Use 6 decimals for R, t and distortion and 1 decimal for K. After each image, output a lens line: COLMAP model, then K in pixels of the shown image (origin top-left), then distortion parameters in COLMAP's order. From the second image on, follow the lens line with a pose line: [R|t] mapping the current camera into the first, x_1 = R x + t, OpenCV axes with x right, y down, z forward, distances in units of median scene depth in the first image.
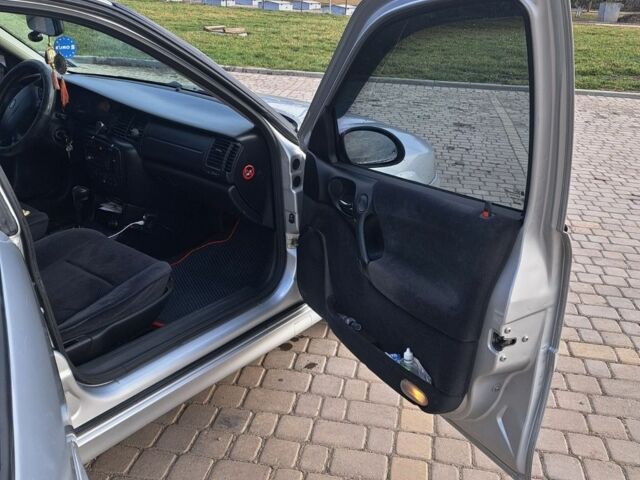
lens RADIAL K [[619.6, 0, 320.0], [0, 619.6, 240.0], [0, 0, 1]] dist [0.097176, -0.164555]
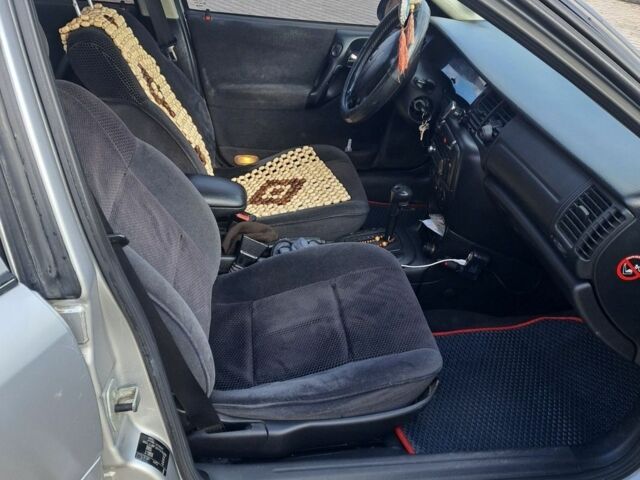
lens RADIAL K [[619.6, 0, 320.0], [0, 619.6, 240.0], [0, 0, 1]] dist [0.097176, -0.164555]
pose [[0.697490, 0.344133, -0.628554, 0.015784], [-0.284634, 0.938025, 0.197718, -0.141716], [0.657640, 0.041001, 0.752215, 0.414201]]
